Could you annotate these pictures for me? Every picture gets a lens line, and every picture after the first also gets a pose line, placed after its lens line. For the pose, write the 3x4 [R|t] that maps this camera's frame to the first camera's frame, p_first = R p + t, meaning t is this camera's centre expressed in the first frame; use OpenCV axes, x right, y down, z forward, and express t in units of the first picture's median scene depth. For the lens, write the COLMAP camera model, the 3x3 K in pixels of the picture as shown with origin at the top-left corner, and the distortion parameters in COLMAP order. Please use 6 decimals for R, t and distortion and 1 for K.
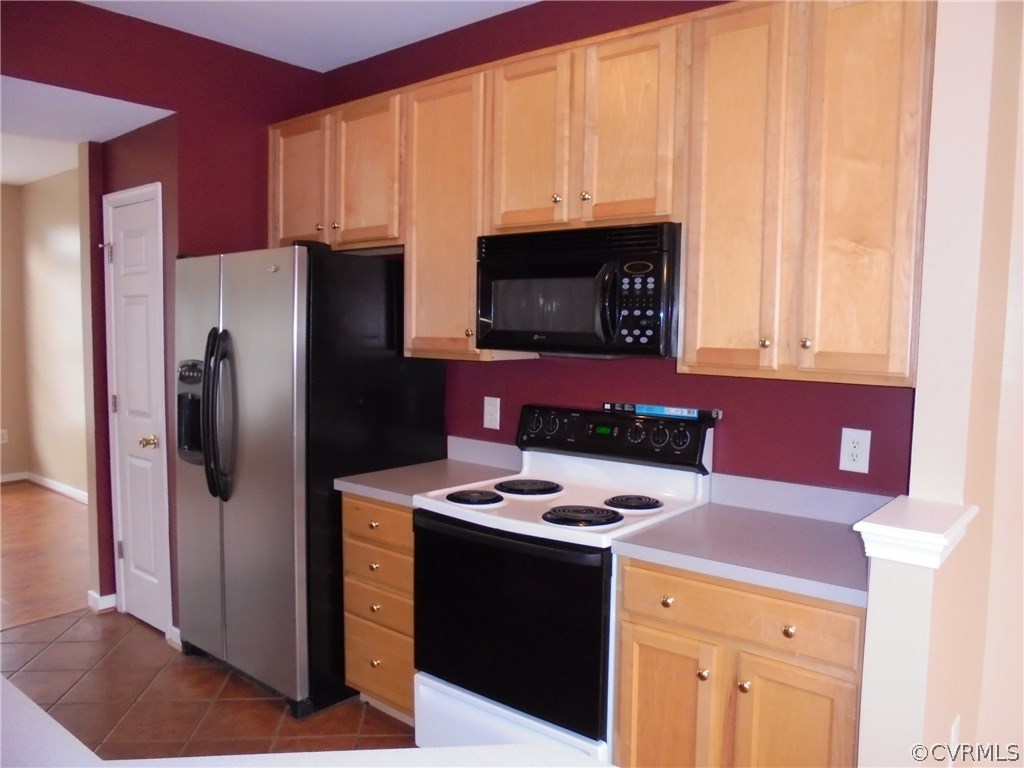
lens RADIAL K [[790.9, 0, 511.8], [0, 790.9, 381.4], [0, 0, 1]] dist [-0.097424, 0.052449]
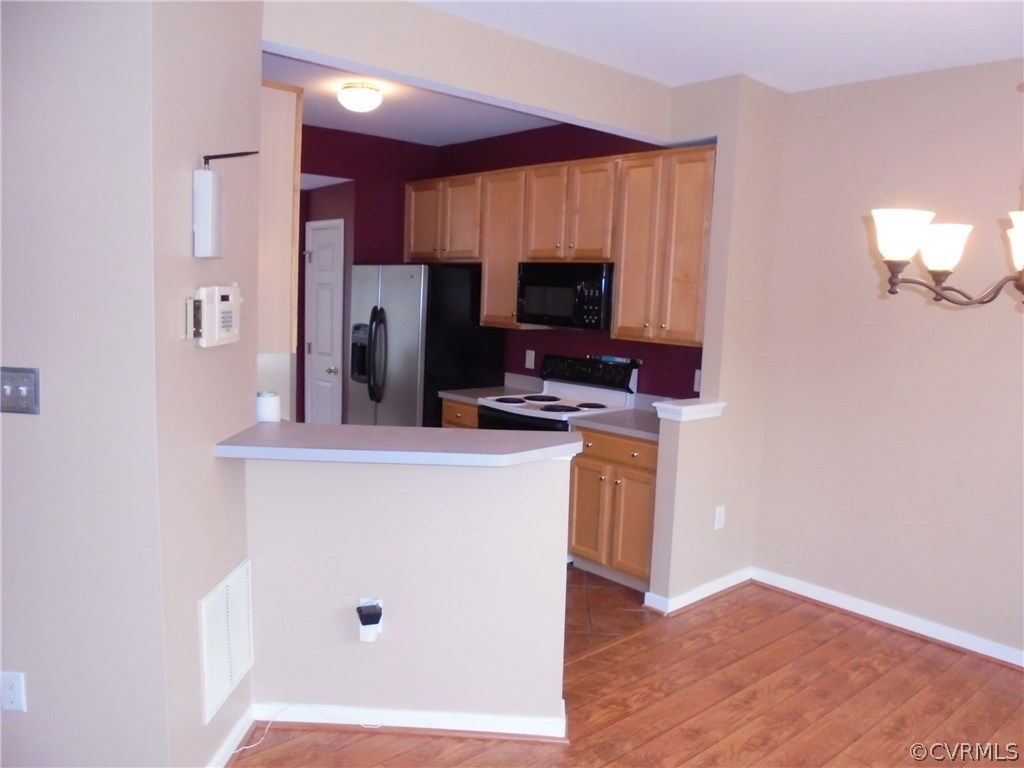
lens RADIAL K [[790.9, 0, 514.0], [0, 790.9, 383.4], [0, 0, 1]] dist [-0.097424, 0.052449]
pose [[0.990710, 0.039432, -0.130152, 0.190399], [-0.033587, 0.998339, 0.046805, 0.013871], [0.131781, -0.041999, 0.990389, -0.814745]]
